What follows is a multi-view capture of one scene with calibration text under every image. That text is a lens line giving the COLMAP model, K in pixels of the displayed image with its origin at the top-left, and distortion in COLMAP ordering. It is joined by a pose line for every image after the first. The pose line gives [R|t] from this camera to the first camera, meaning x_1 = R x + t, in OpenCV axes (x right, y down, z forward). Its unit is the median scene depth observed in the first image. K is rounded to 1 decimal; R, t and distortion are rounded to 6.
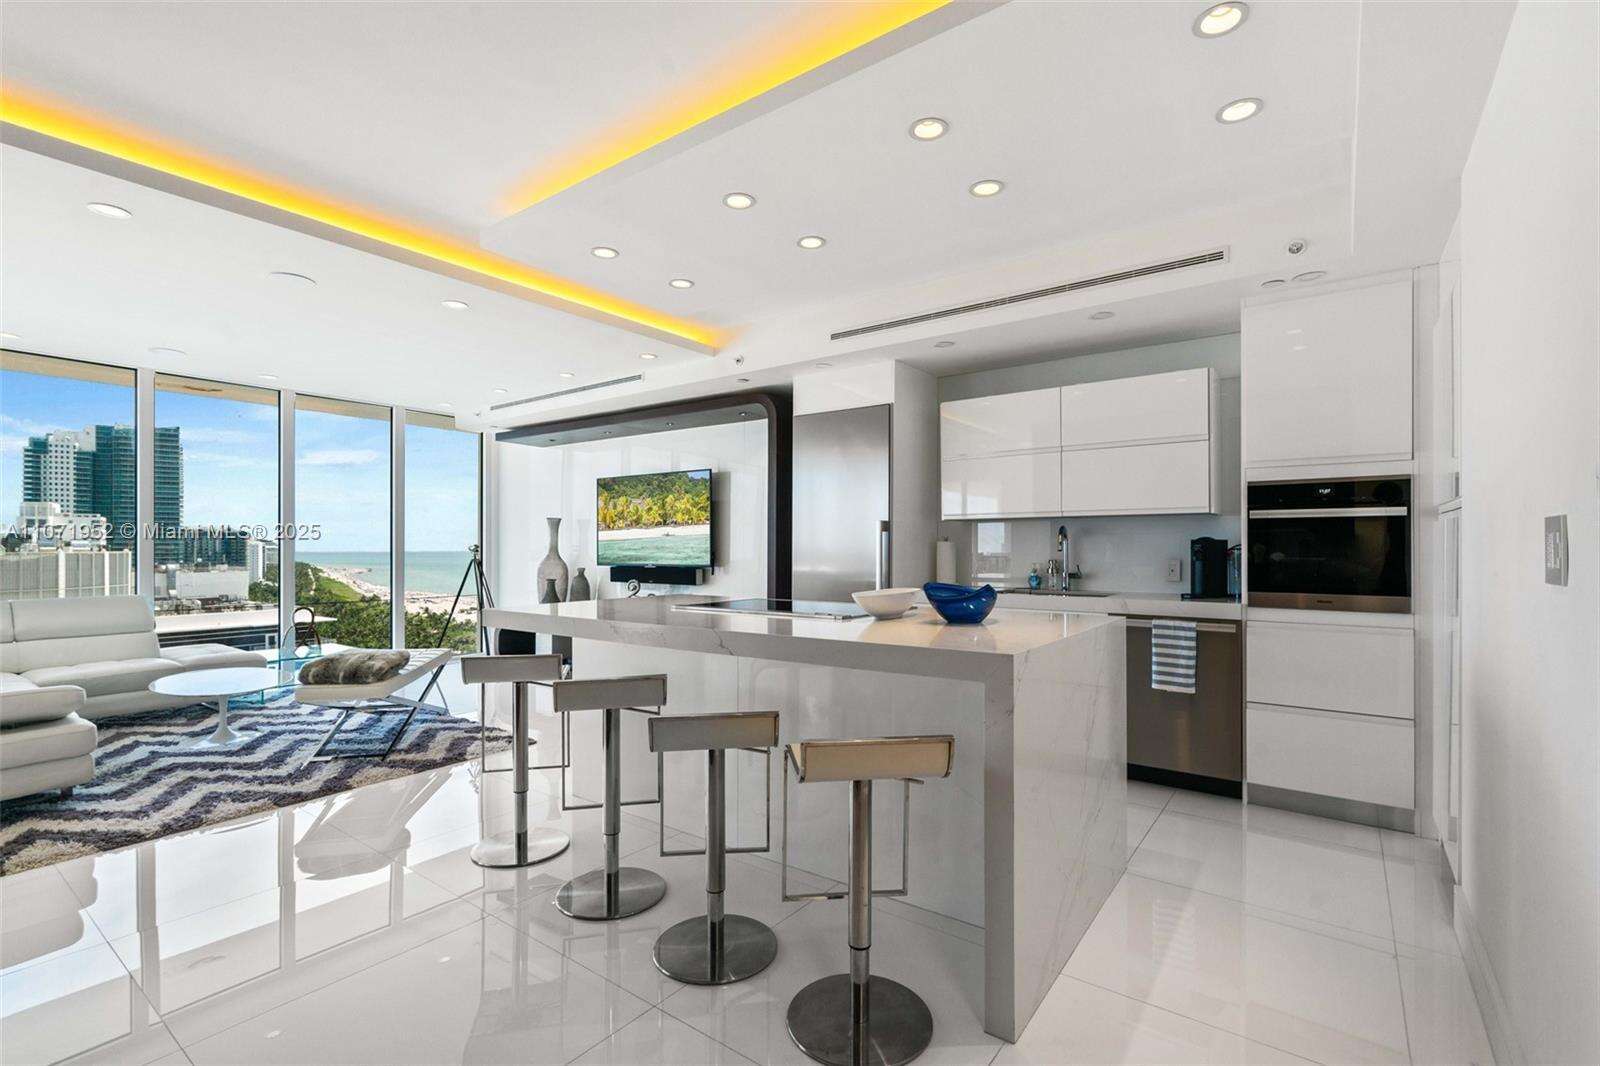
lens RADIAL K [[725.4, 0, 801.7], [0, 725.4, 542.4], [0, 0, 1]] dist [0.001056, 0.001636]
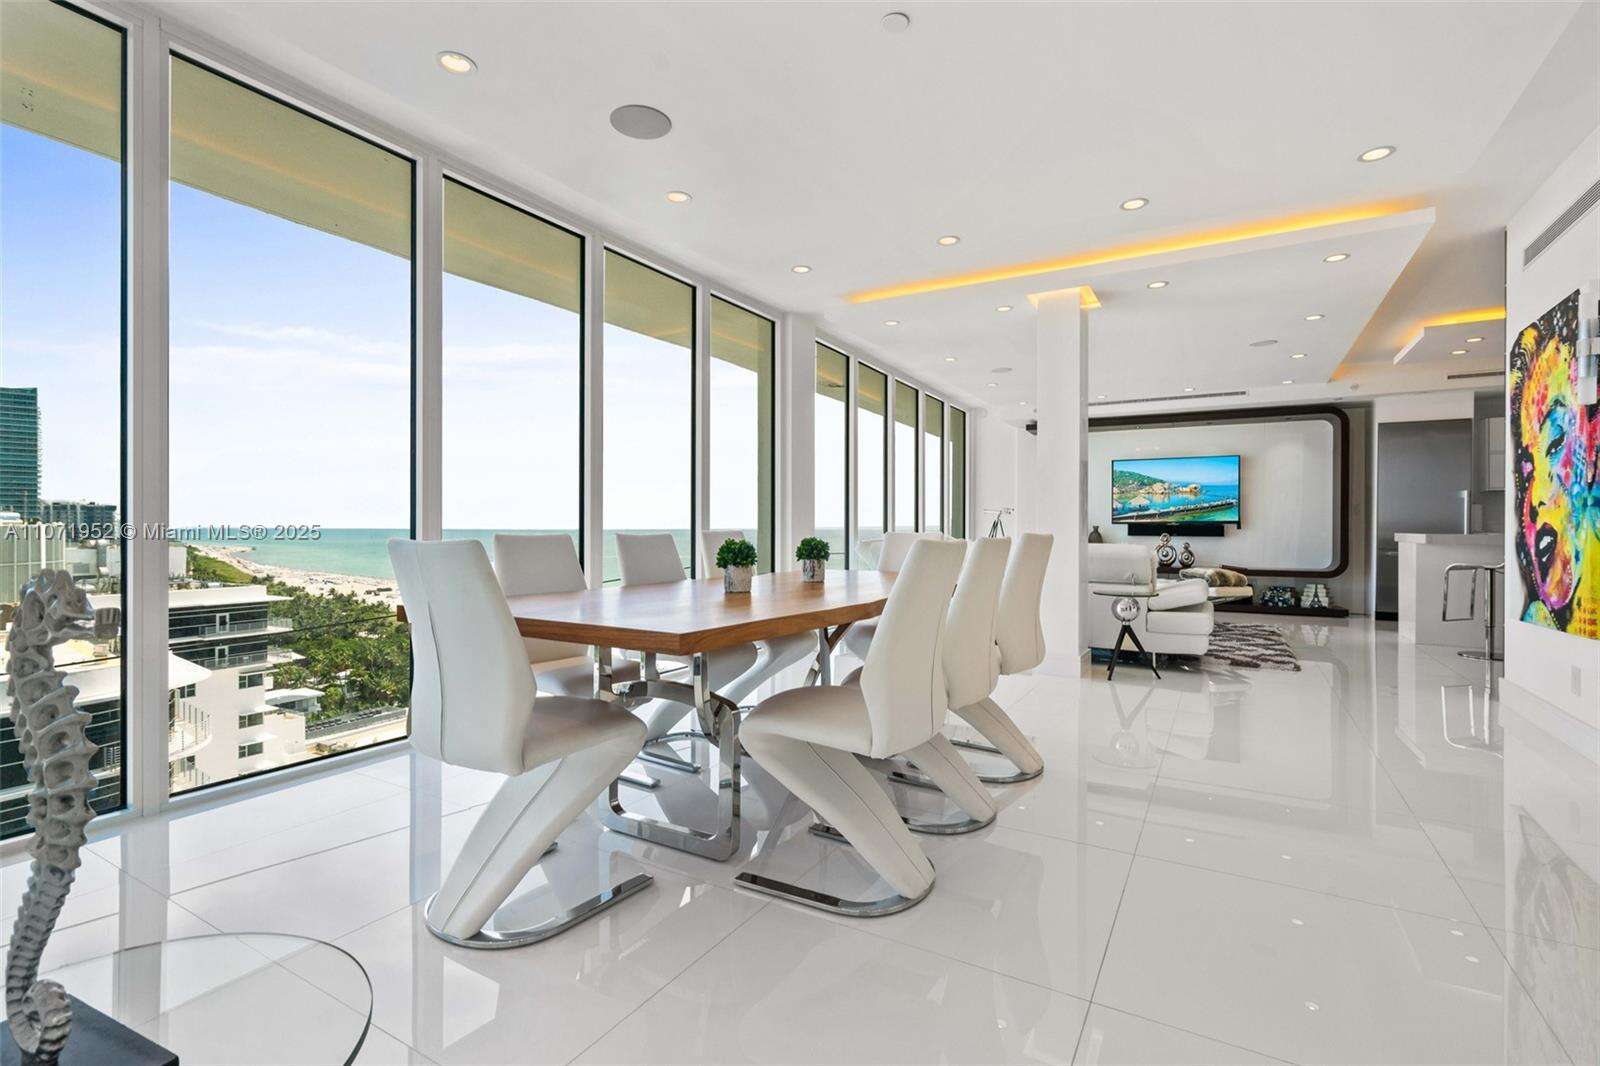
lens RADIAL K [[731.7, 0, 804.3], [0, 731.7, 529.5], [0, 0, 1]] dist [0.001800, 0.000813]
pose [[0.994224, 0.006170, 0.107146, -1.650610], [-0.007204, 0.999931, 0.009263, 0.055317], [-0.107081, -0.009981, 0.994200, -0.489063]]
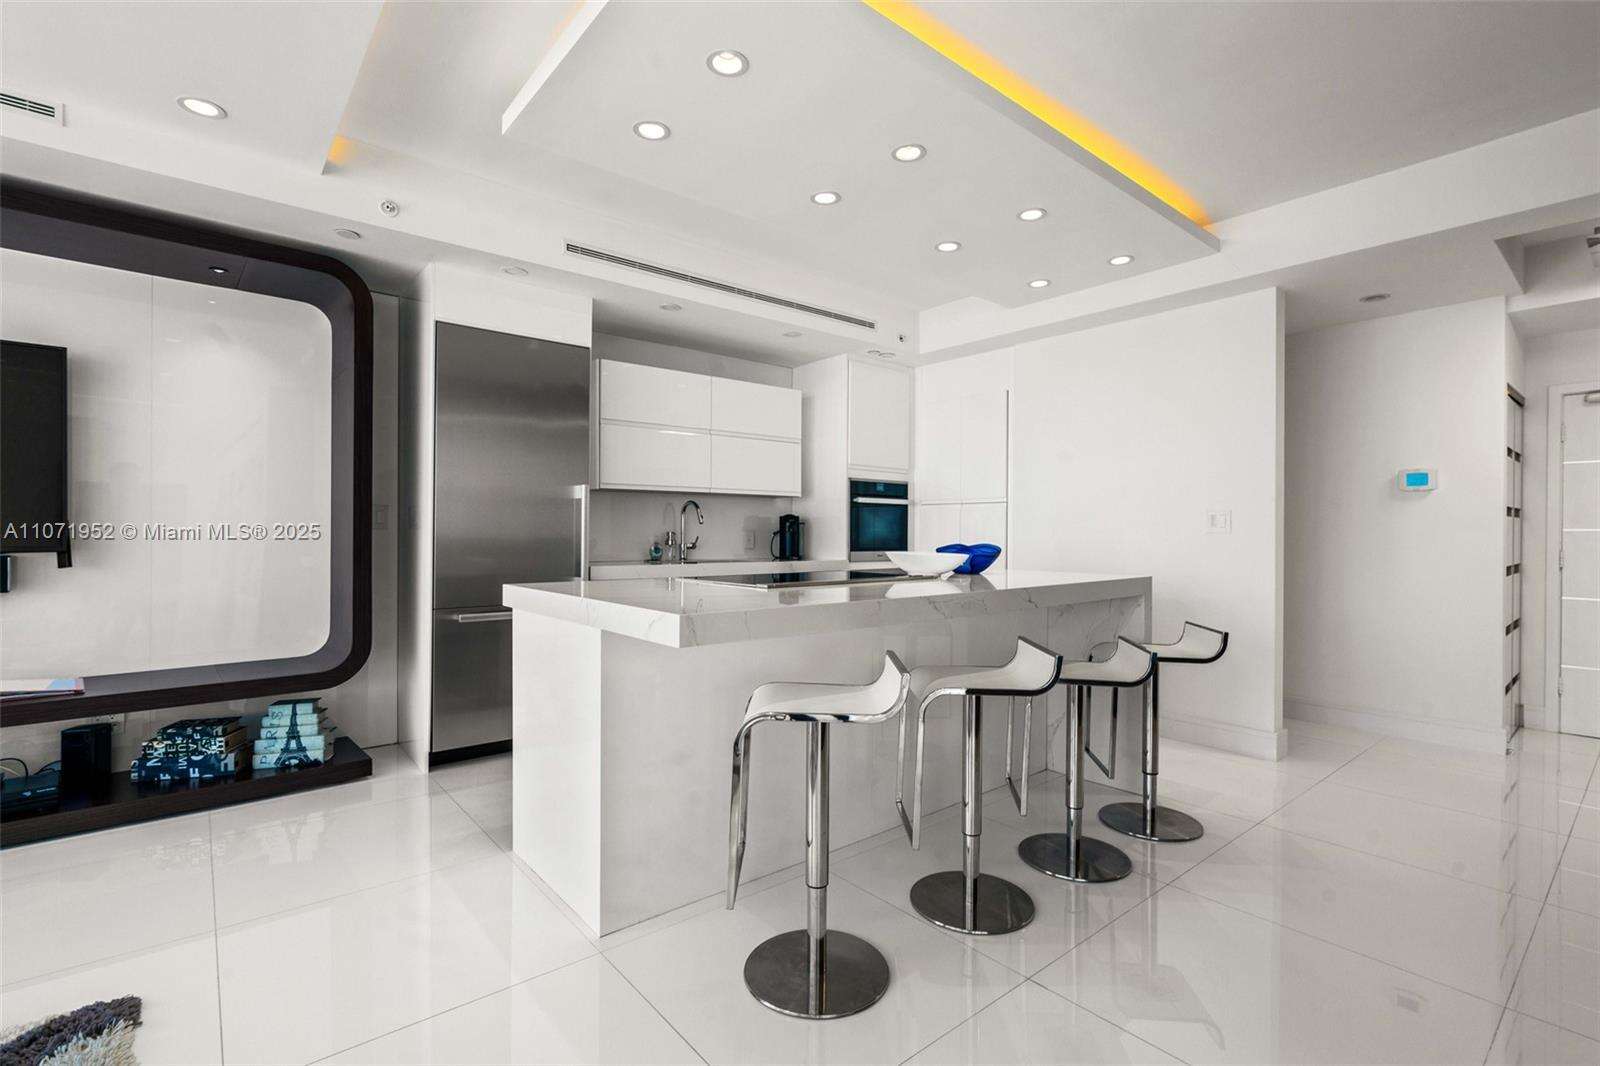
lens RADIAL K [[721.6, 0, 800.0], [0, 721.6, 533.0], [0, 0, 1]] dist [0.003595, 0.001190]
pose [[0.231606, -0.002743, 0.972806, -0.698805], [-0.008472, 0.999952, 0.004836, 0.020628], [-0.972773, -0.009361, 0.231572, 0.613178]]
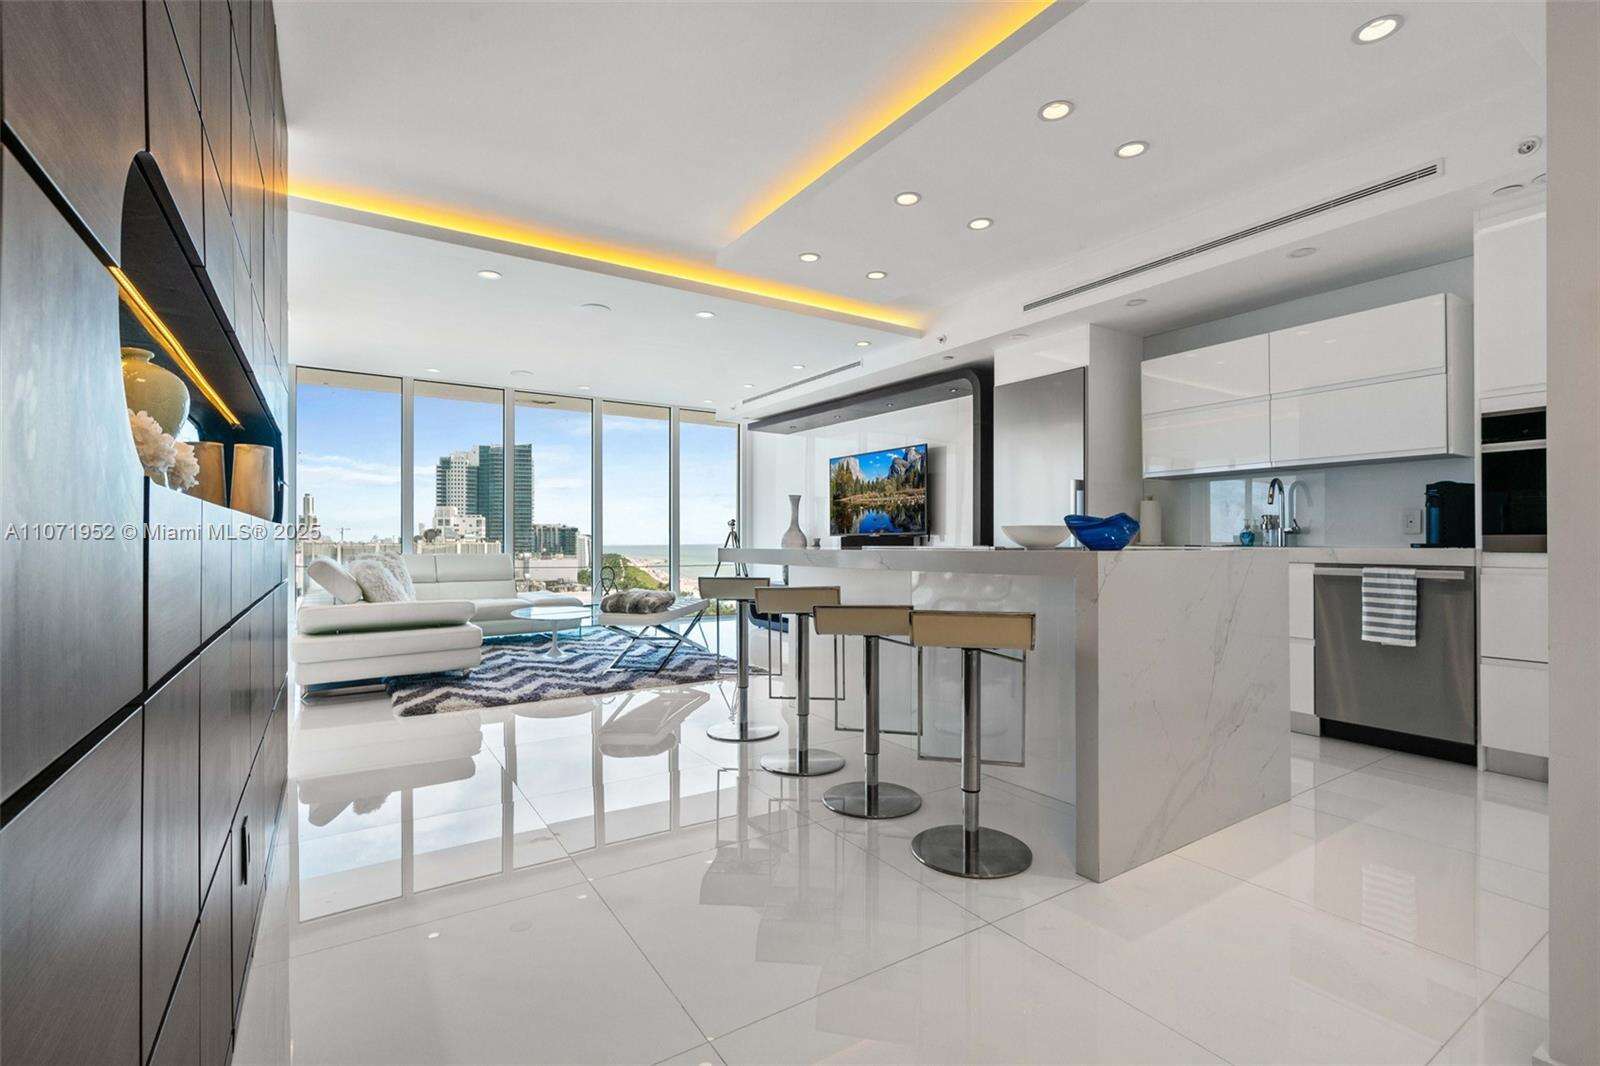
lens RADIAL K [[721.6, 0, 800.0], [0, 721.6, 533.0], [0, 0, 1]] dist [0.003595, 0.001190]
pose [[0.938543, -0.003409, -0.345147, 0.104121], [0.001803, 0.999986, -0.004975, 0.055255], [0.345159, 0.004047, 0.938536, -0.112368]]
